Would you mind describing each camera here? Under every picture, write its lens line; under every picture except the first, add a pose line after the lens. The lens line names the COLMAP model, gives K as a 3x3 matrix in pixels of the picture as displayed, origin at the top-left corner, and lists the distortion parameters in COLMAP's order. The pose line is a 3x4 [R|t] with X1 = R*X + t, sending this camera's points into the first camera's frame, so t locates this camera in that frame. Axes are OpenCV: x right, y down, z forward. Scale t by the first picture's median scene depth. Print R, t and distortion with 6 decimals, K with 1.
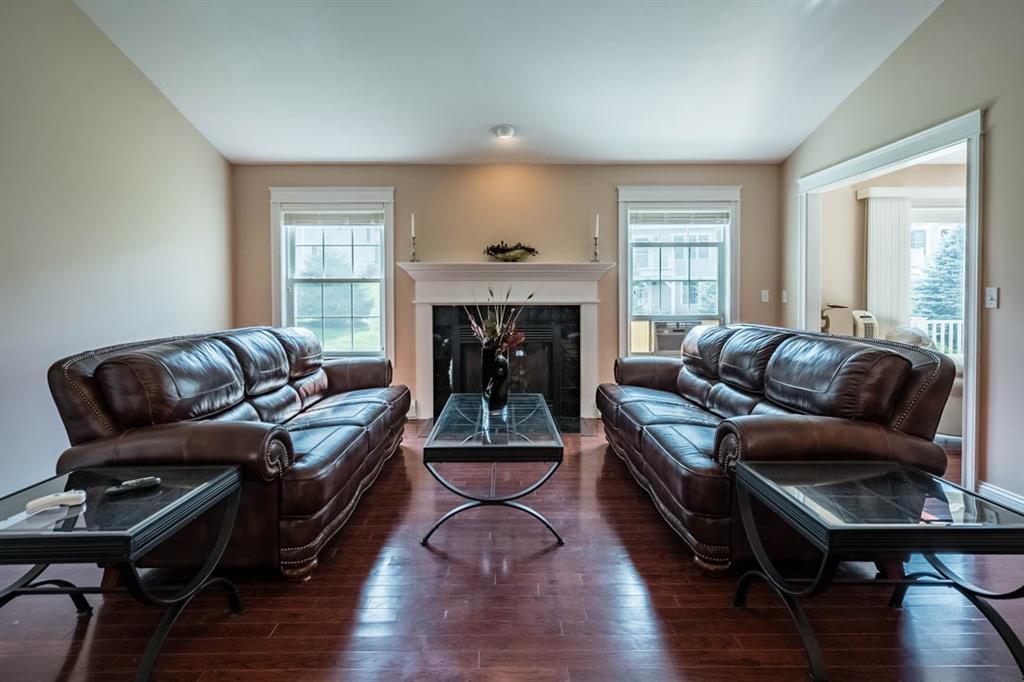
lens RADIAL K [[496.2, 0, 505.4], [0, 496.2, 308.8], [0, 0, 1]] dist [-0.002130, 0.003213]
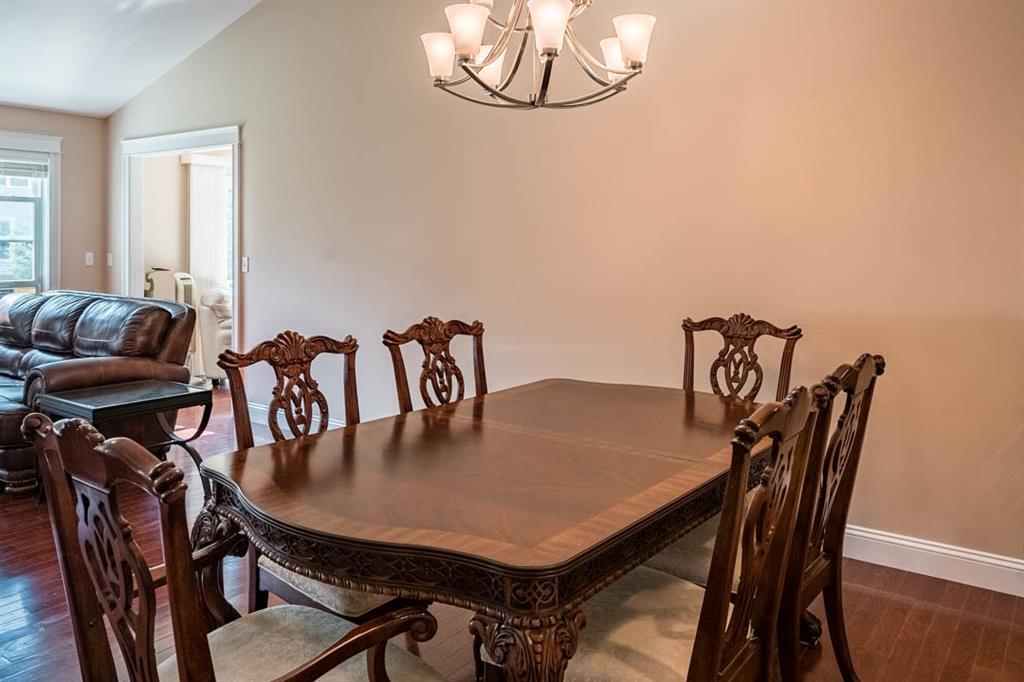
lens RADIAL K [[792.3, 0, 496.5], [0, 792.3, 245.0], [0, 0, 1]] dist [0.011898, -0.000801]
pose [[0.606247, 0.007073, 0.795245, -0.209688], [0.011253, 0.999784, -0.017471, -0.018619], [-0.795197, 0.019540, 0.606036, -0.542207]]
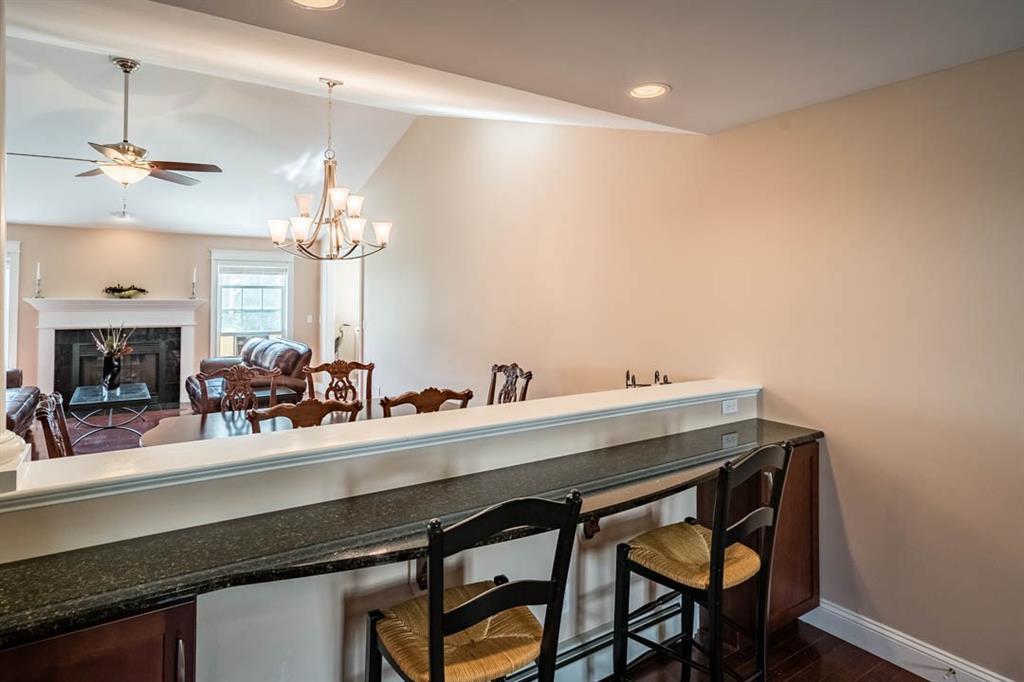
lens RADIAL K [[585.7, 0, 525.8], [0, 585.7, 288.0], [0, 0, 1]] dist [-0.000101, 0.003084]
pose [[0.824517, 0.016479, 0.565597, 0.006328], [0.008299, 0.999116, -0.041208, -0.046815], [-0.565777, 0.038670, 0.823651, -1.131909]]
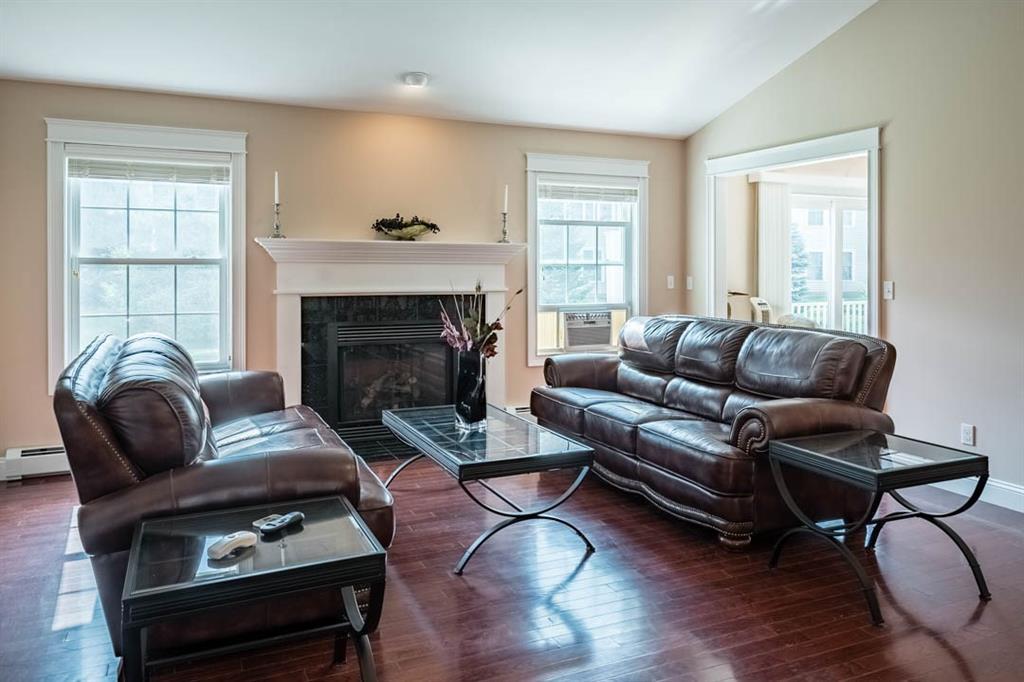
lens RADIAL K [[737.3, 0, 503.4], [0, 737.3, 275.9], [0, 0, 1]] dist [0.006425, 0.008920]
pose [[0.916364, 0.000621, 0.400345, -0.333183], [0.004571, 0.999917, -0.012015, -0.024399], [-0.400320, 0.012840, 0.916286, -0.138361]]
